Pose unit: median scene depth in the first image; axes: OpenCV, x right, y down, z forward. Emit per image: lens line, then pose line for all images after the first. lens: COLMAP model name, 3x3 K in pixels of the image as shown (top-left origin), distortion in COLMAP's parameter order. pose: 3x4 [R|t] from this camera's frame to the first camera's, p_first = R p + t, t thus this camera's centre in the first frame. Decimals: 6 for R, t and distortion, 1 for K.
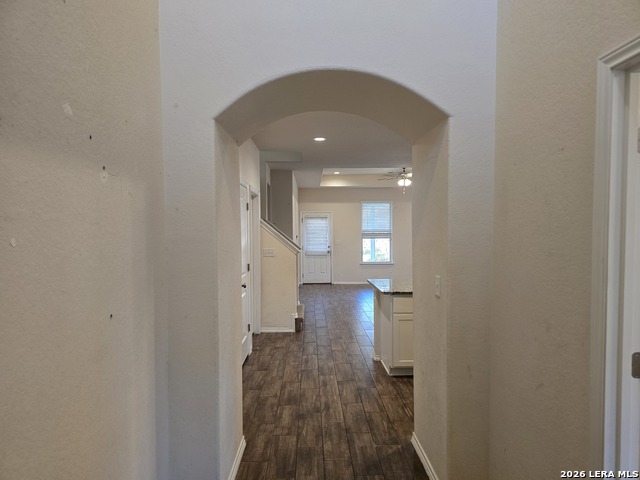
lens RADIAL K [[422.2, 0, 320.6], [0, 422.2, 241.9], [0, 0, 1]] dist [0.035810, -0.039399]
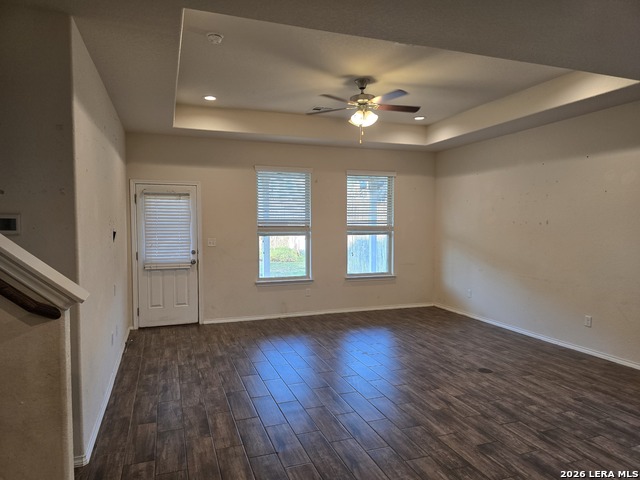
lens RADIAL K [[422.2, 0, 322.7], [0, 422.2, 243.7], [0, 0, 1]] dist [0.035810, -0.039399]
pose [[0.949657, -0.009216, 0.313157, 0.007408], [0.002201, 0.999739, 0.022746, -0.010343], [-0.313285, -0.020912, 0.949429, 0.463941]]
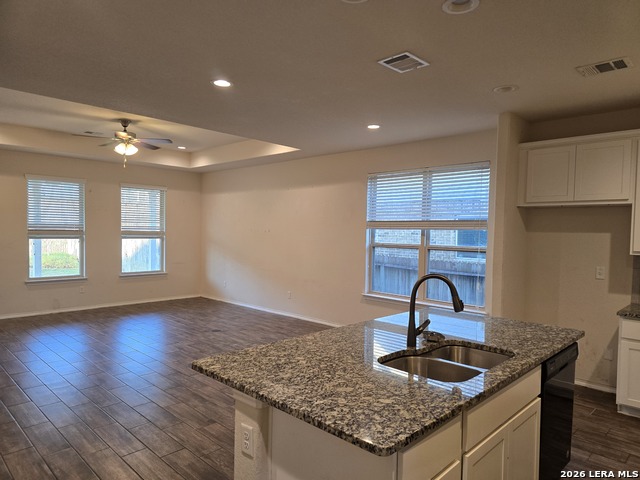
lens RADIAL K [[422.2, 0, 324.7], [0, 422.2, 246.6], [0, 0, 1]] dist [0.035810, -0.039399]
pose [[0.712914, -0.007125, 0.701215, -0.022697], [-0.003951, 0.999892, 0.014177, -0.007325], [-0.701240, -0.012878, 0.712809, 0.293808]]
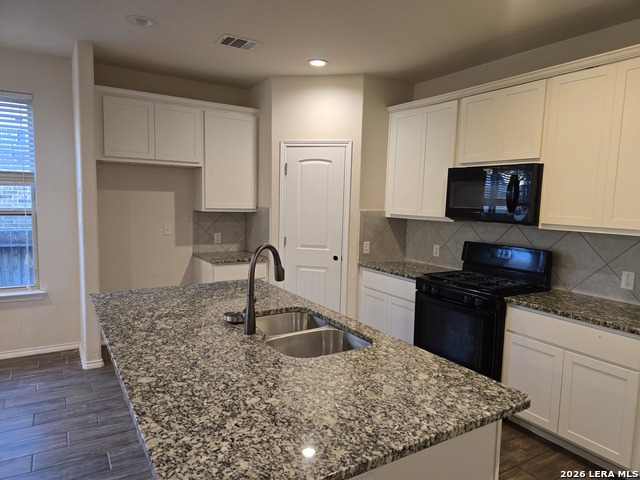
lens RADIAL K [[422.2, 0, 321.3], [0, 422.2, 245.0], [0, 0, 1]] dist [0.035810, -0.039399]
pose [[-0.495176, -0.100954, 0.862907, -0.001055], [0.002008, 0.993090, 0.117336, -0.013320], [-0.868790, 0.059835, -0.491552, 0.529125]]
